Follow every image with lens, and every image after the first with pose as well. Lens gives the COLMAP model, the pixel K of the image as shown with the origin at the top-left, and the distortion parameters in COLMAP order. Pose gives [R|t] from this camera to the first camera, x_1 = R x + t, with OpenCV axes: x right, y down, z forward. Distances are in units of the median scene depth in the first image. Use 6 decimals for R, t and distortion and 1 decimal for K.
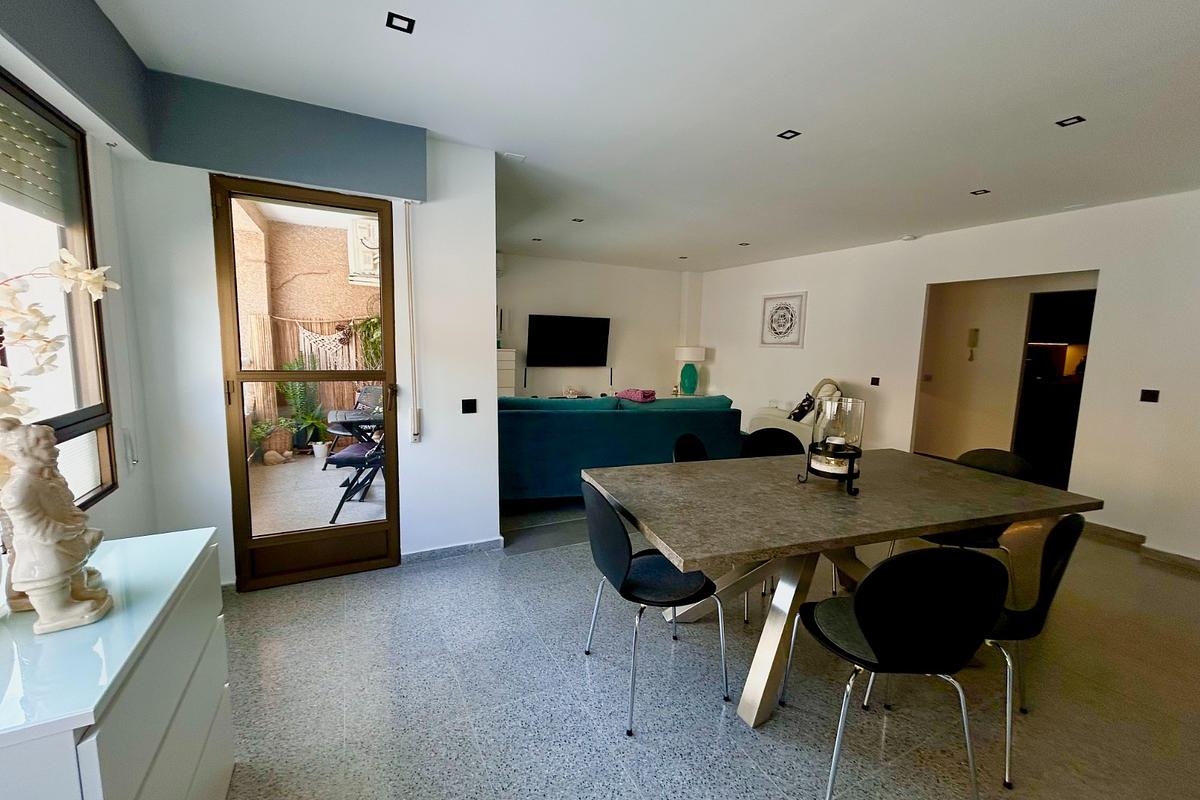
lens RADIAL K [[481.1, 0, 600.0], [0, 481.1, 400.0], [0, 0, 1]] dist [-0.000651, 0.000010]
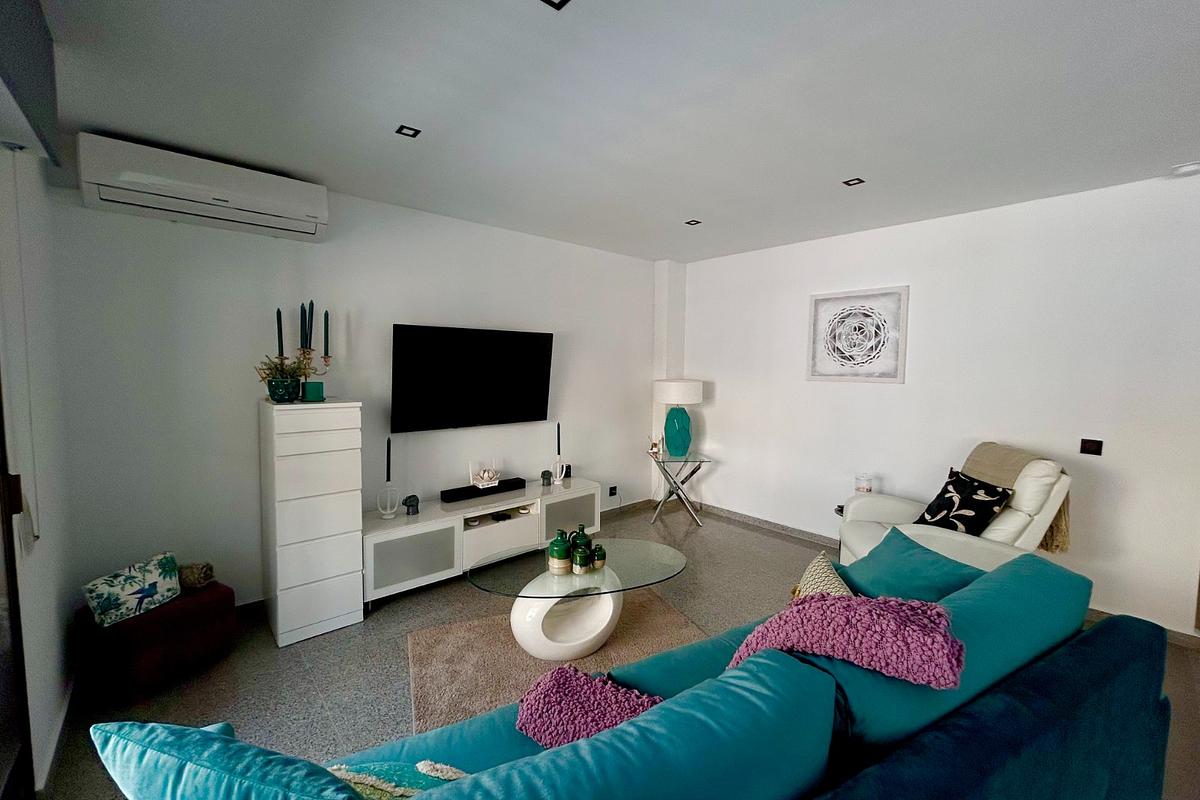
lens RADIAL K [[481.1, 0, 600.0], [0, 481.1, 400.0], [0, 0, 1]] dist [-0.000651, 0.000010]
pose [[0.970986, -0.030351, 0.237201, -0.067021], [0.041375, 0.998276, -0.041635, -0.075995], [-0.235529, 0.050241, 0.970568, 0.508209]]
